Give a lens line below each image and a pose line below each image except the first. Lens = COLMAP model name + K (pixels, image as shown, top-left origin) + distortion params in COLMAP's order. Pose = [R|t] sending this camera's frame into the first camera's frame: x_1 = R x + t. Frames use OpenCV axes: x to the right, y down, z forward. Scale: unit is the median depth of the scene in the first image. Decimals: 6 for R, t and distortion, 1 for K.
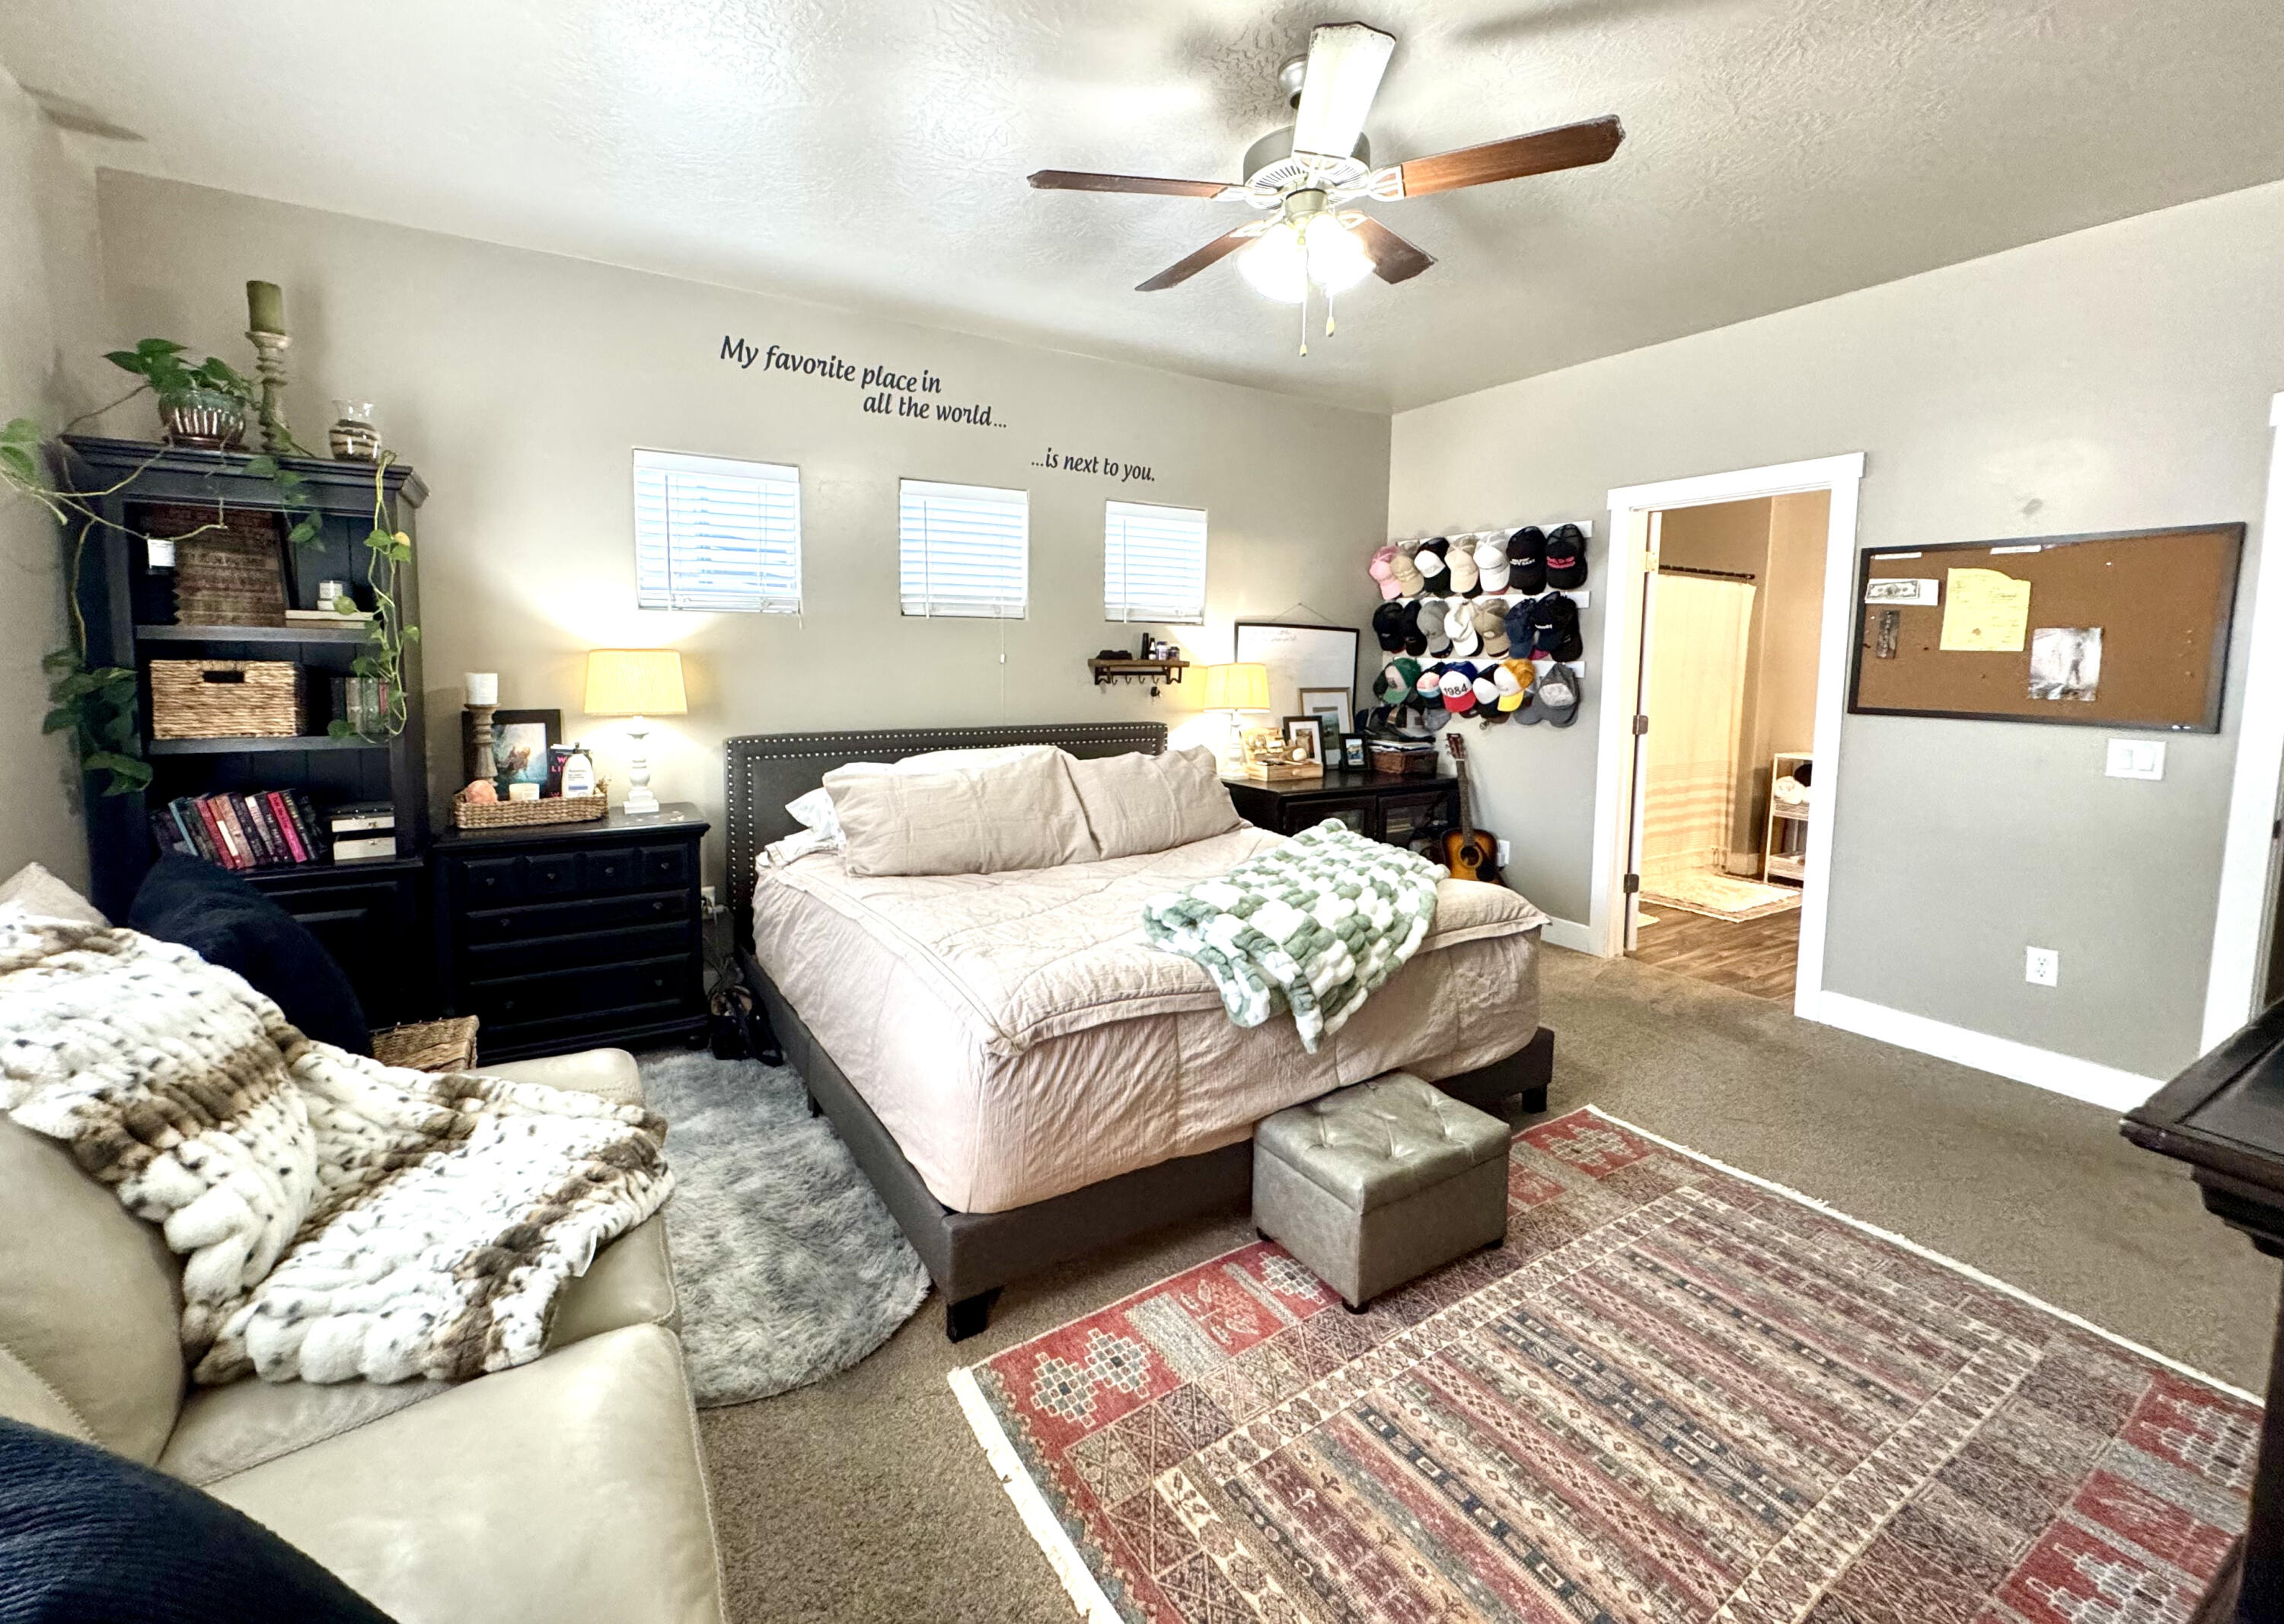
lens RADIAL K [[936.3, 0, 1108.1], [0, 936.3, 735.0], [0, 0, 1]] dist [-0.004587, 0.000699]
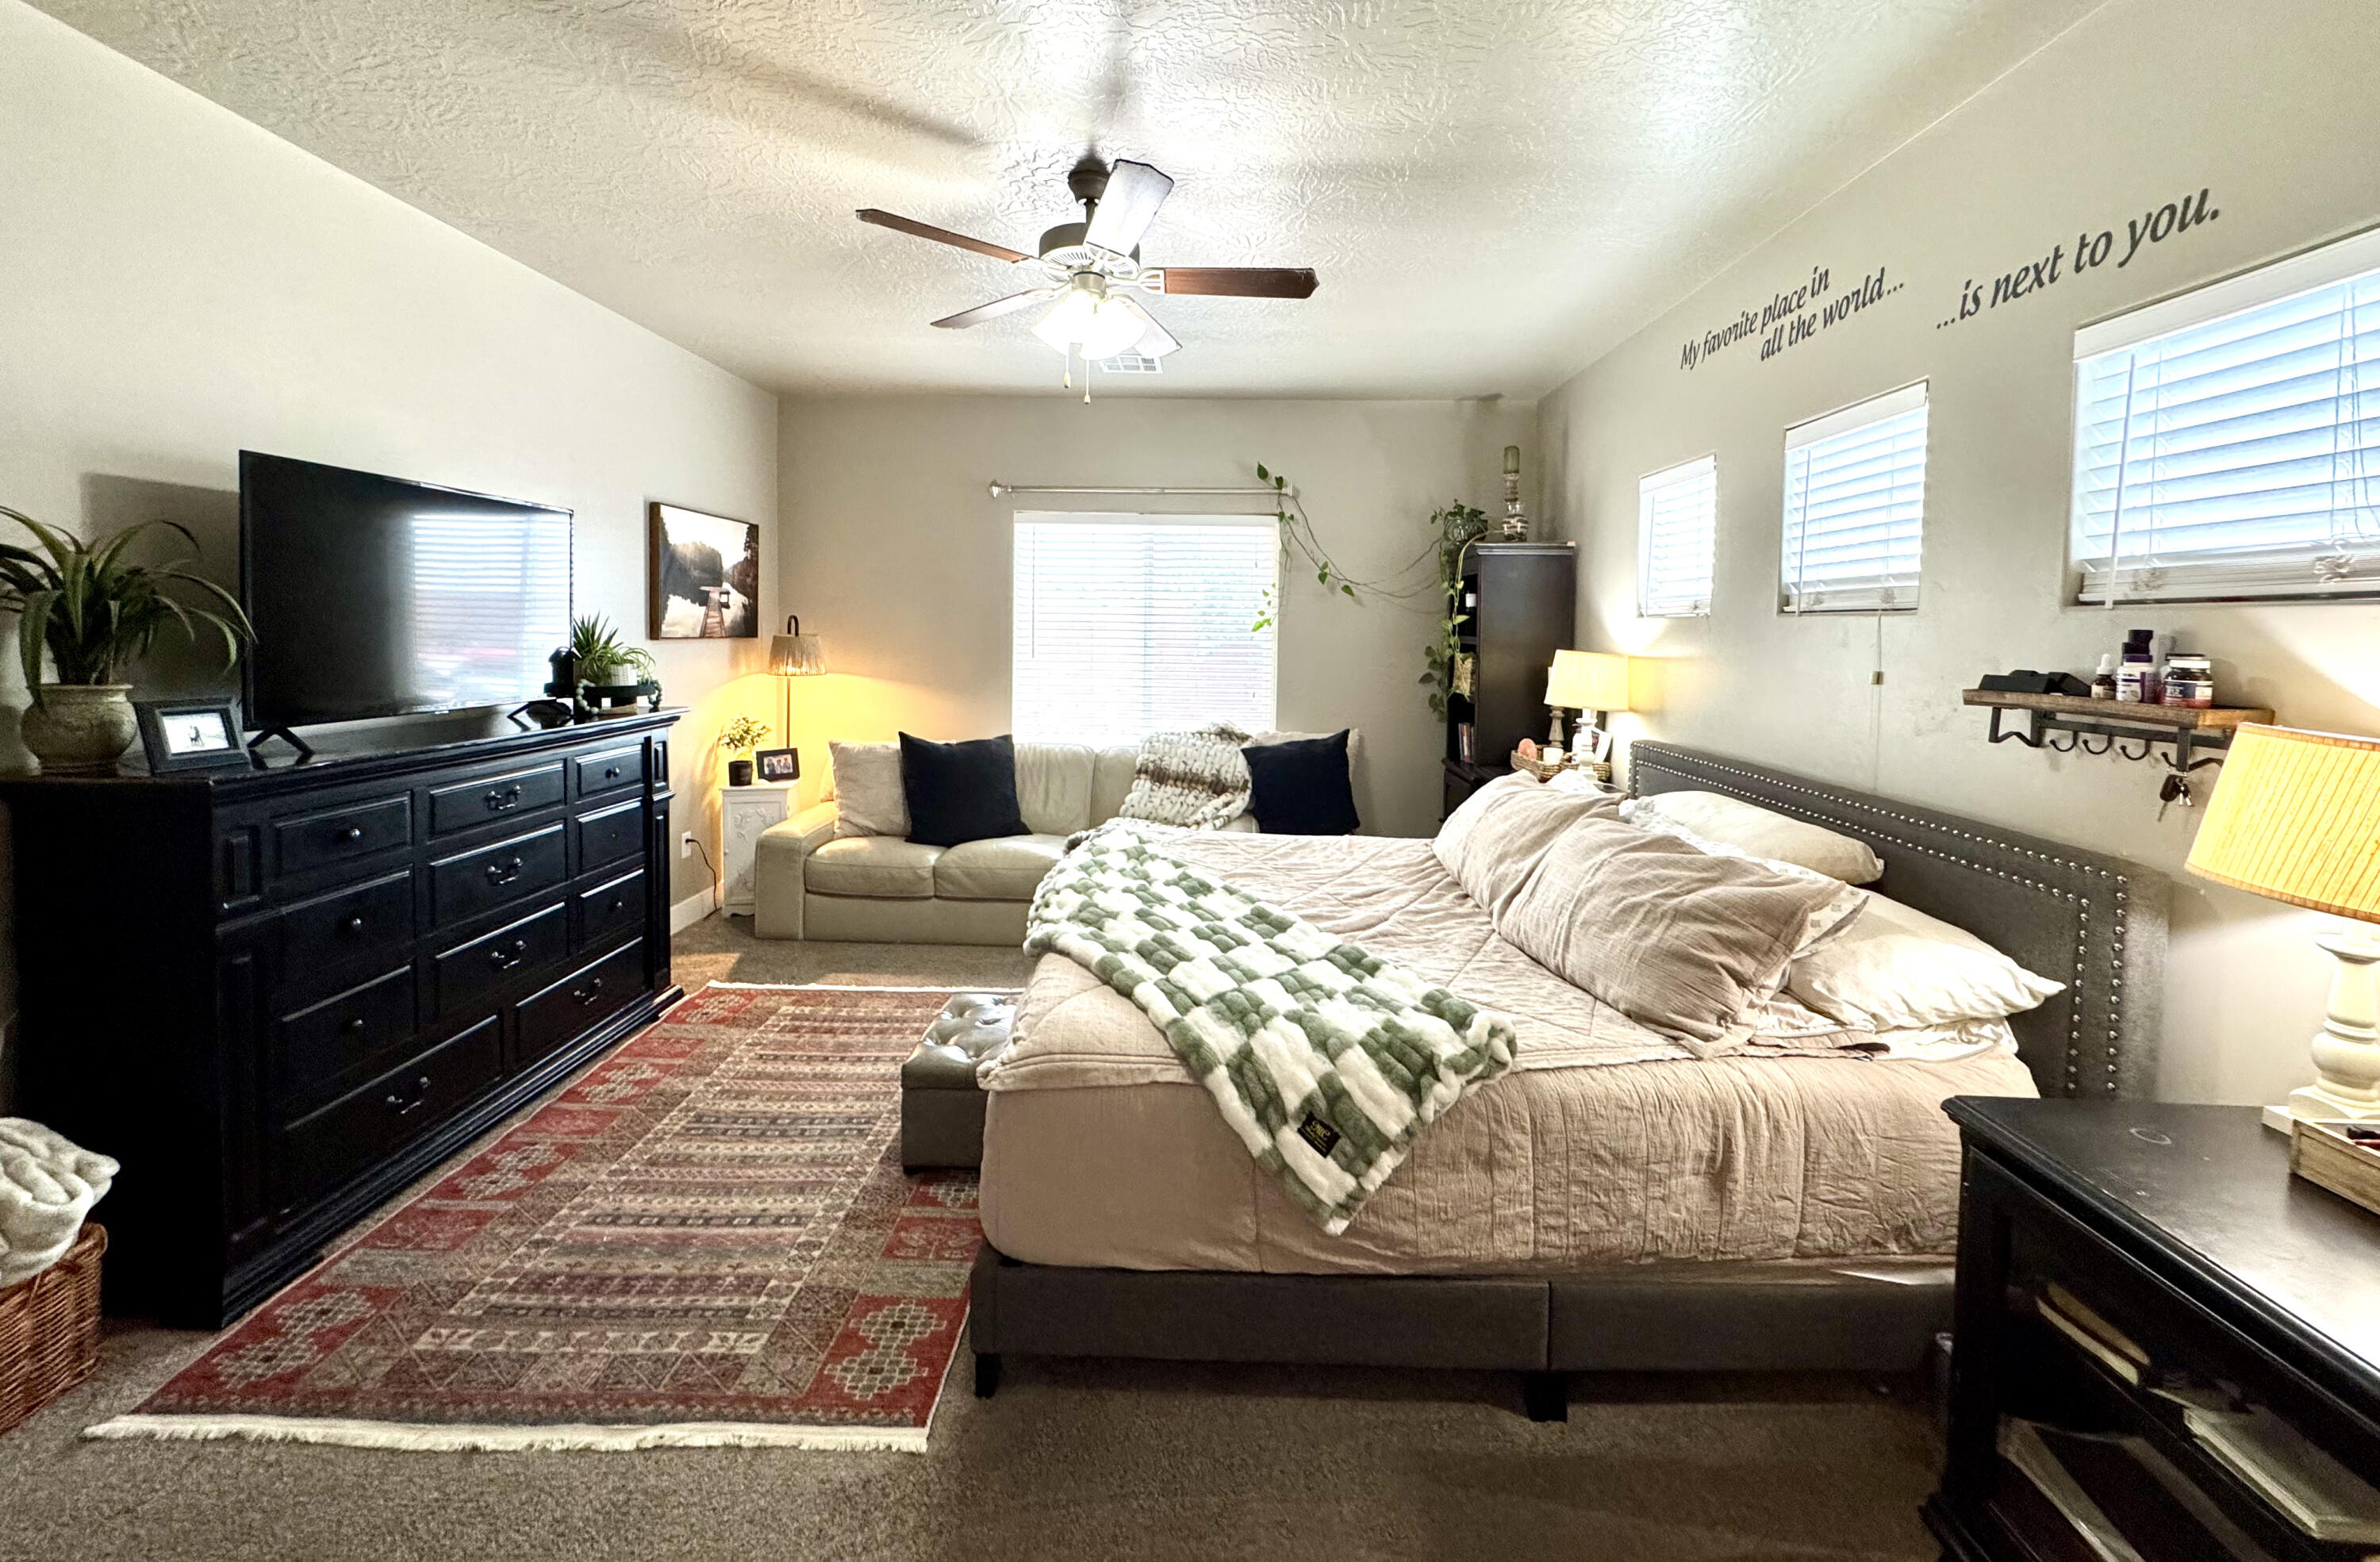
lens RADIAL K [[961.8, 0, 1192.8], [0, 961.8, 666.0], [0, 0, 1]] dist [-0.000747, 0.000357]
pose [[-0.532112, 0.013925, -0.846560, 1.083517], [-0.099058, 0.991974, 0.078581, -0.161498], [0.840860, 0.125673, -0.526461, 1.638955]]
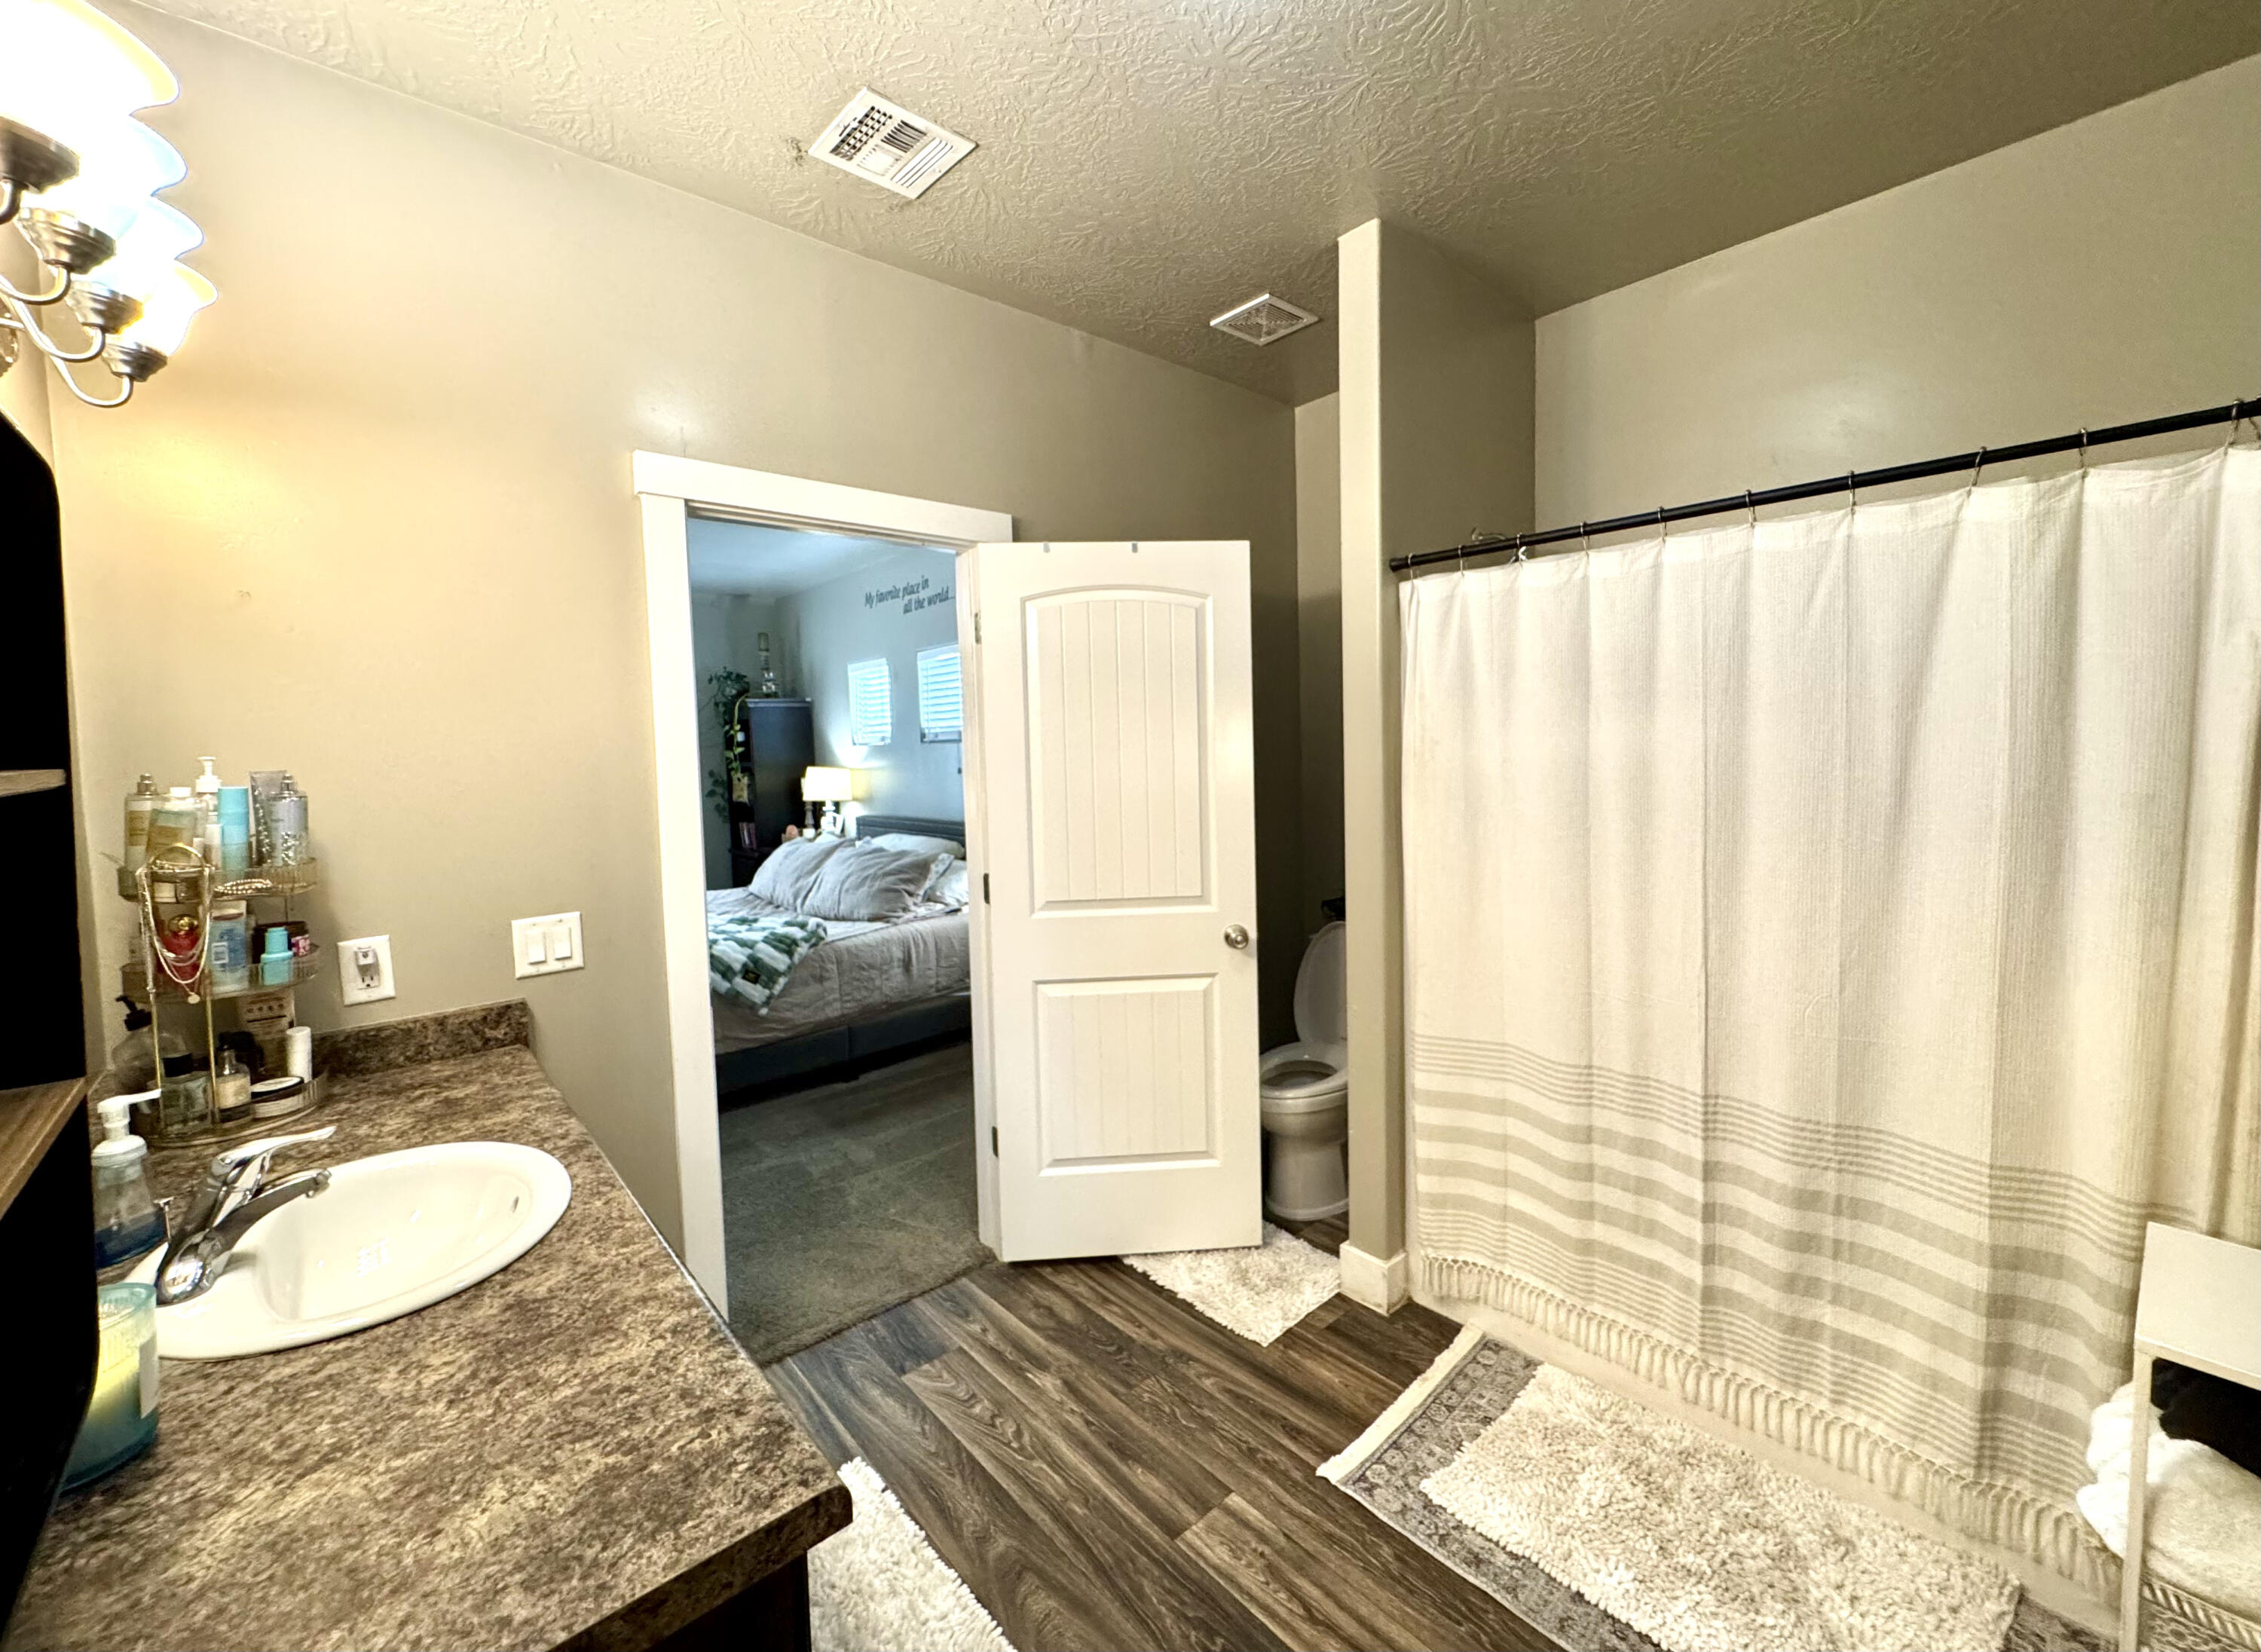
lens RADIAL K [[929.7, 0, 1139.6], [0, 929.7, 784.7], [0, 0, 1]] dist [-0.001791, -0.000291]
pose [[0.181466, 0.029360, -0.982959, 2.103498], [-0.055217, 0.998282, 0.019624, -0.174370], [0.981846, 0.050715, 0.182775, 1.734545]]
